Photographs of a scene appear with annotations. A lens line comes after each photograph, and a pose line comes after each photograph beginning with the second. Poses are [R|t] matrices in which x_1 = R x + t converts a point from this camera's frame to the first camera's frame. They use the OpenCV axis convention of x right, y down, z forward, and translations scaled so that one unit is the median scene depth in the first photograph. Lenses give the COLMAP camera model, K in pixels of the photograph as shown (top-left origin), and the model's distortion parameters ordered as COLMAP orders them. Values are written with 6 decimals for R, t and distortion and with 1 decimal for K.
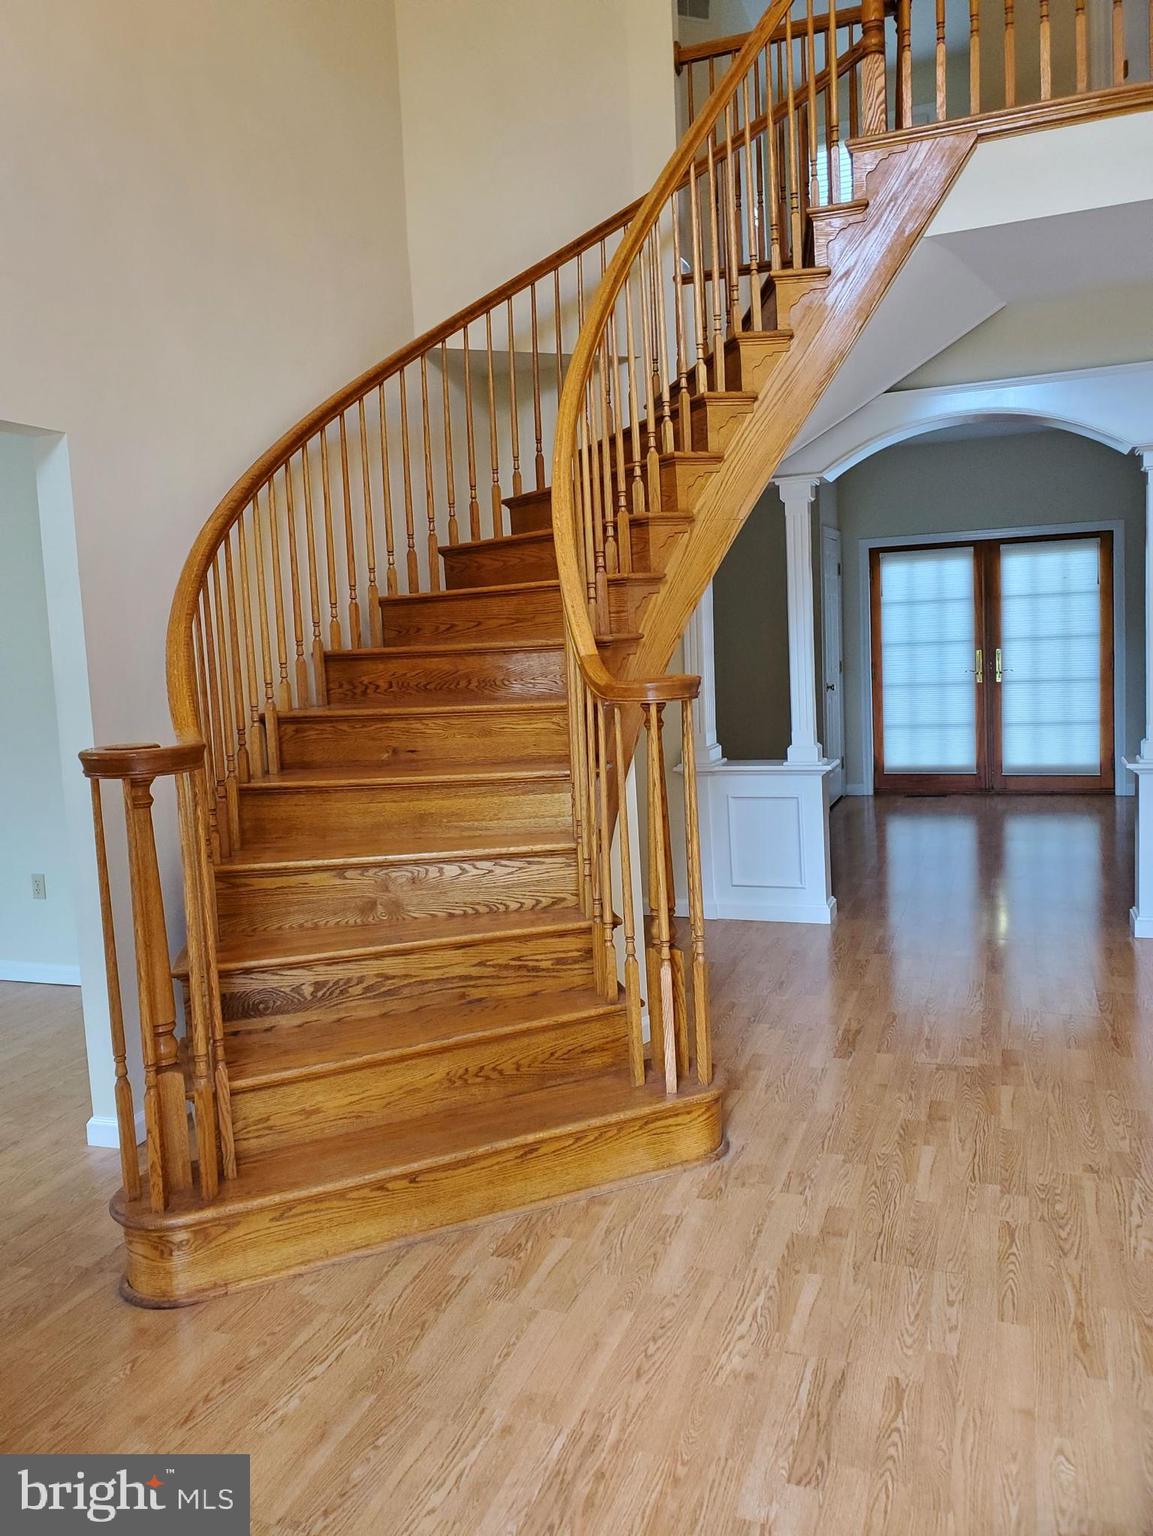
lens RADIAL K [[1189.9, 0, 555.5], [0, 1189.9, 753.1], [0, 0, 1]] dist [0.032231, 0.001161]
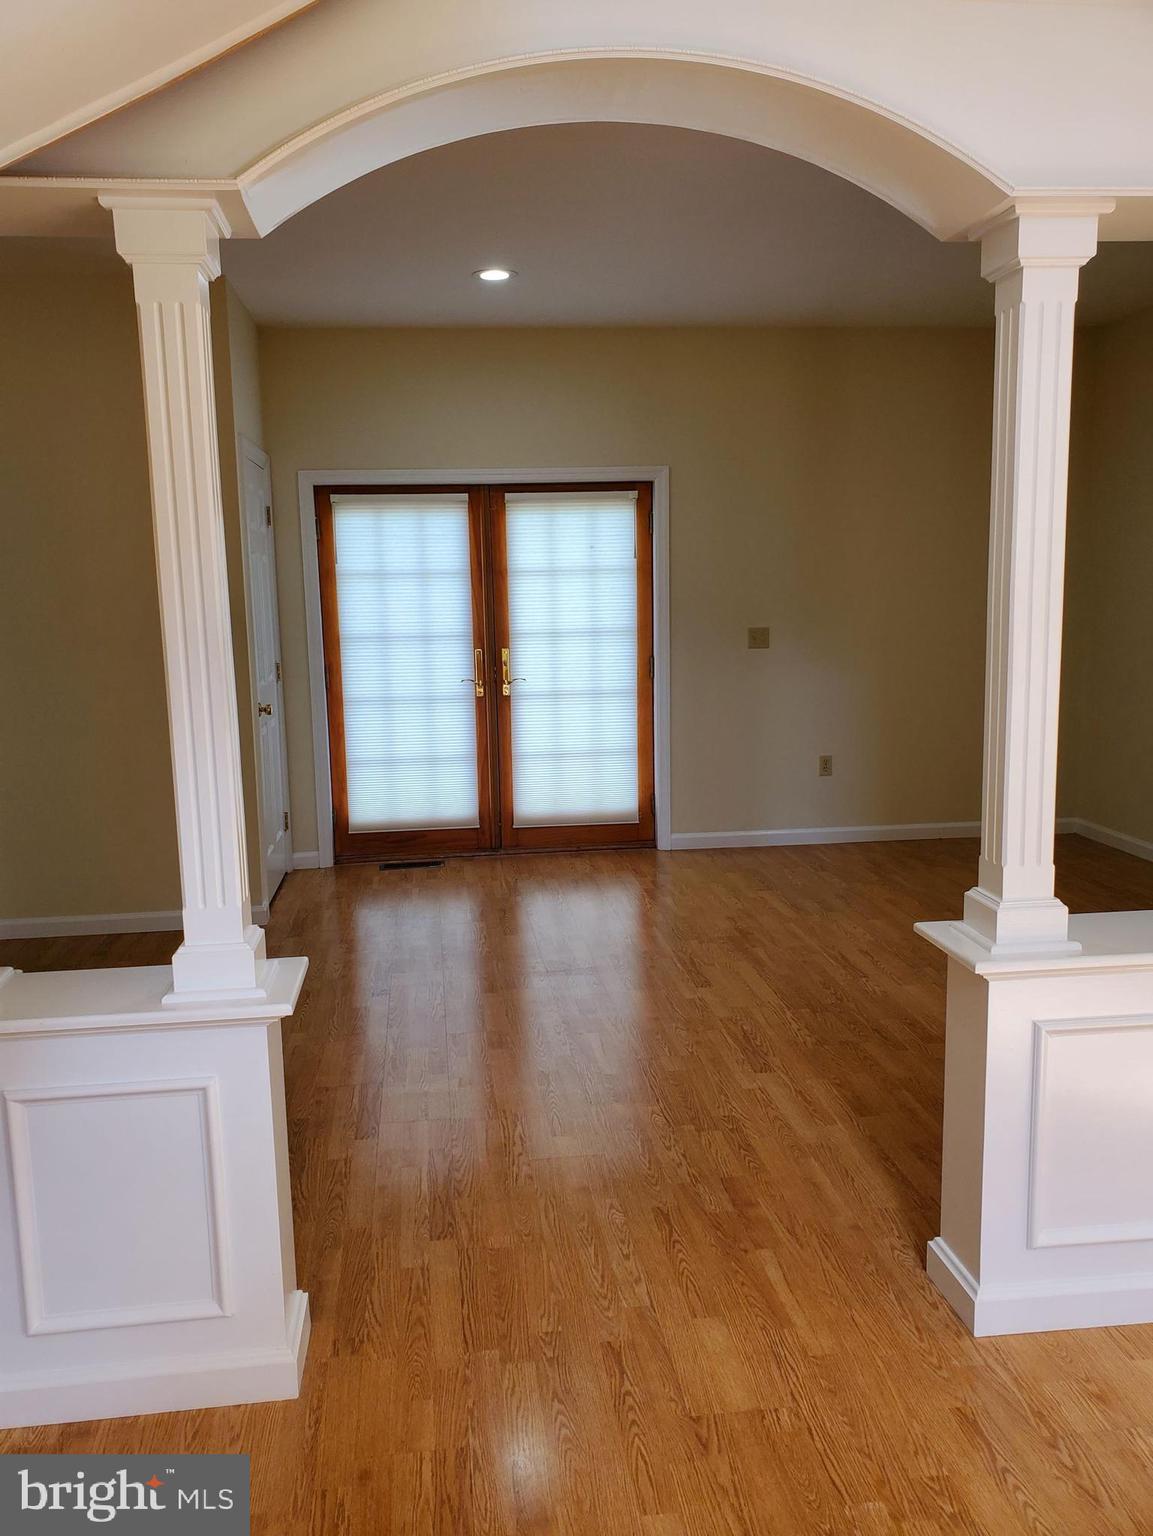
lens RADIAL K [[1189.9, 0, 578.6], [0, 1189.9, 773.4], [0, 0, 1]] dist [0.032231, 0.001161]
pose [[0.881792, -0.043195, 0.469656, 0.191659], [0.024720, 0.998661, 0.045436, -0.105125], [-0.470990, -0.028456, 0.881679, 0.870158]]
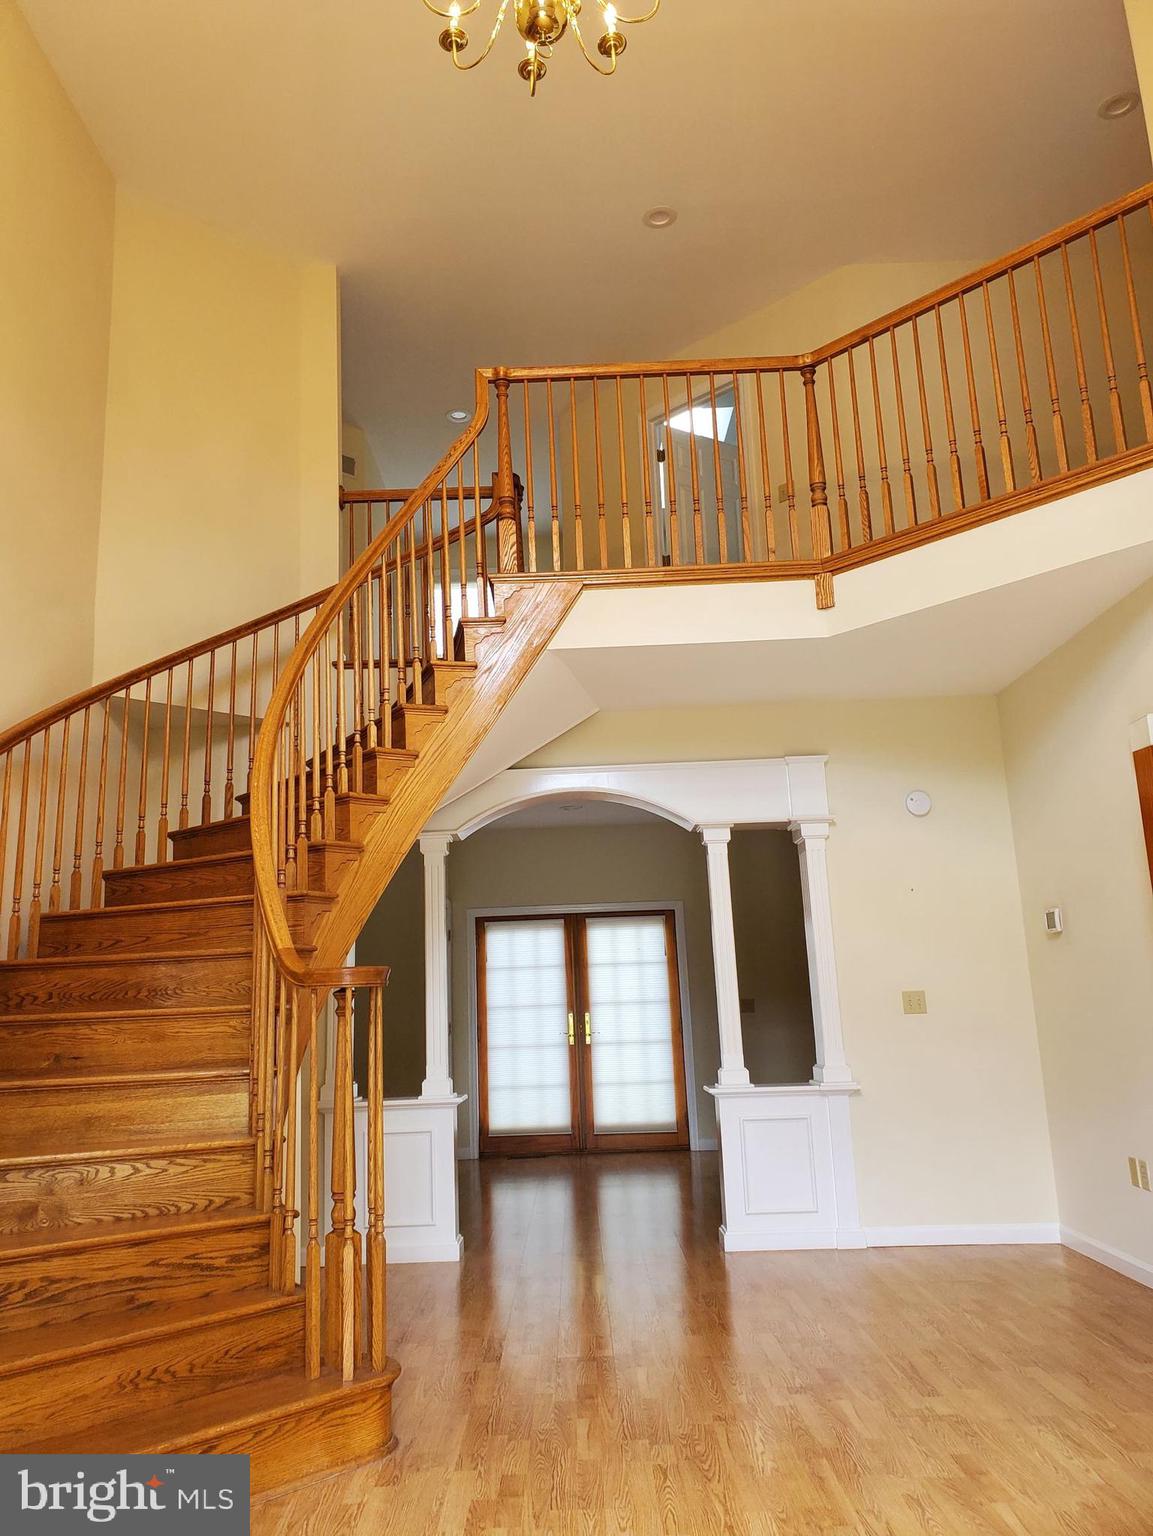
lens RADIAL K [[1189.9, 0, 564.0], [0, 1189.9, 750.0], [0, 0, 1]] dist [0.032231, 0.001161]
pose [[0.938582, 0.088834, 0.333426, -0.091721], [0.024177, 0.946987, -0.320360, 0.082415], [-0.344209, 0.308745, 0.886677, -0.106591]]
